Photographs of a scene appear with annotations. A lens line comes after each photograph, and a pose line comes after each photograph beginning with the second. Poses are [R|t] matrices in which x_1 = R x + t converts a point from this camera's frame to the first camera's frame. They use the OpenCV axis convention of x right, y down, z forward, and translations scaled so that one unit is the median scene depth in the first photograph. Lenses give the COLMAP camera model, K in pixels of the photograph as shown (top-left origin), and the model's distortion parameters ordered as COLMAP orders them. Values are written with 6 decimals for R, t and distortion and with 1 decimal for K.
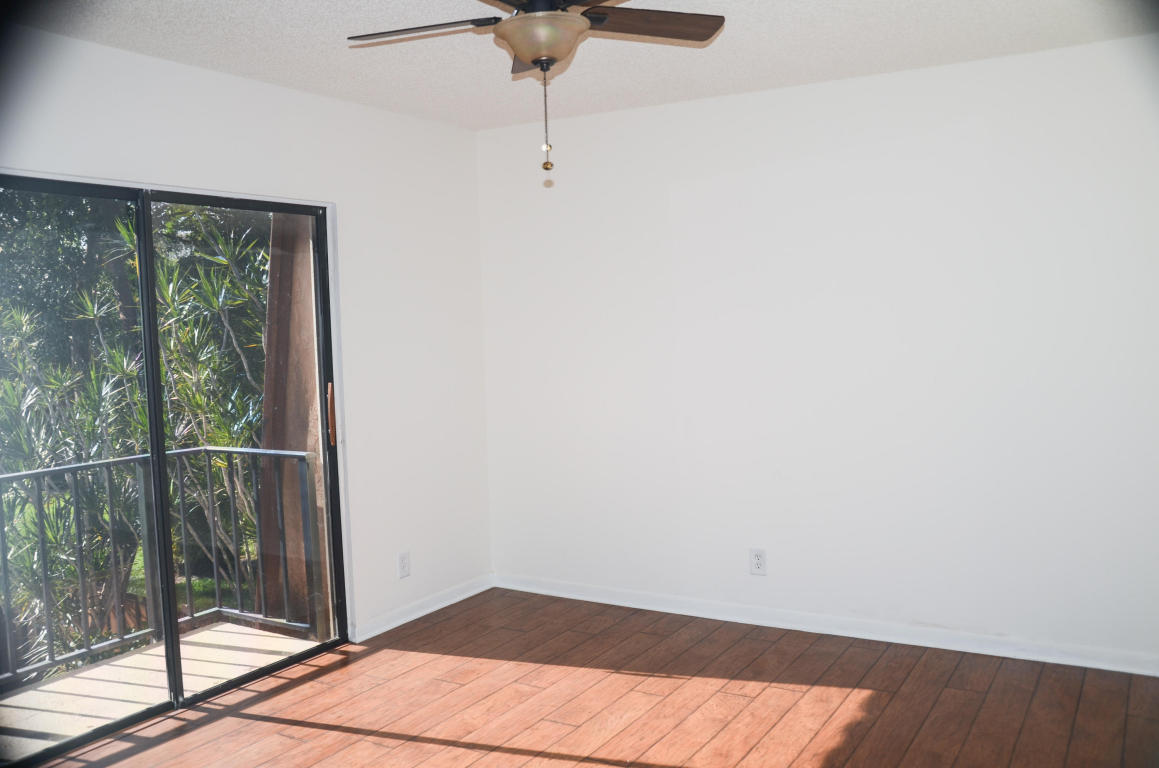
lens RADIAL K [[1015.3, 0, 579.5], [0, 1015.3, 384.0], [0, 0, 1]] dist [0.004234, 0.015264]
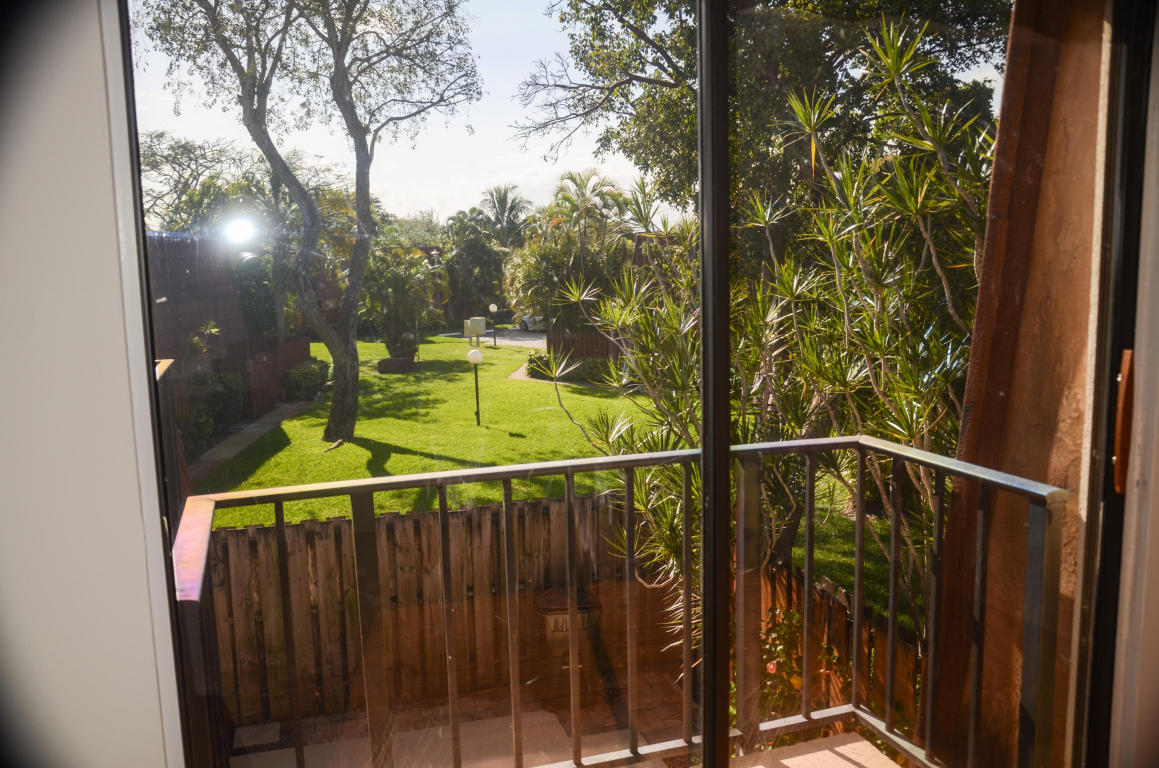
lens RADIAL K [[981.8, 0, 579.5], [0, 981.8, 384.0], [0, 0, 1]] dist [-0.050641, 0.010930]
pose [[0.775550, 0.103748, -0.622703, -0.096346], [-0.054068, 0.993695, 0.098219, -0.008219], [0.628967, -0.042505, 0.776269, 0.304729]]
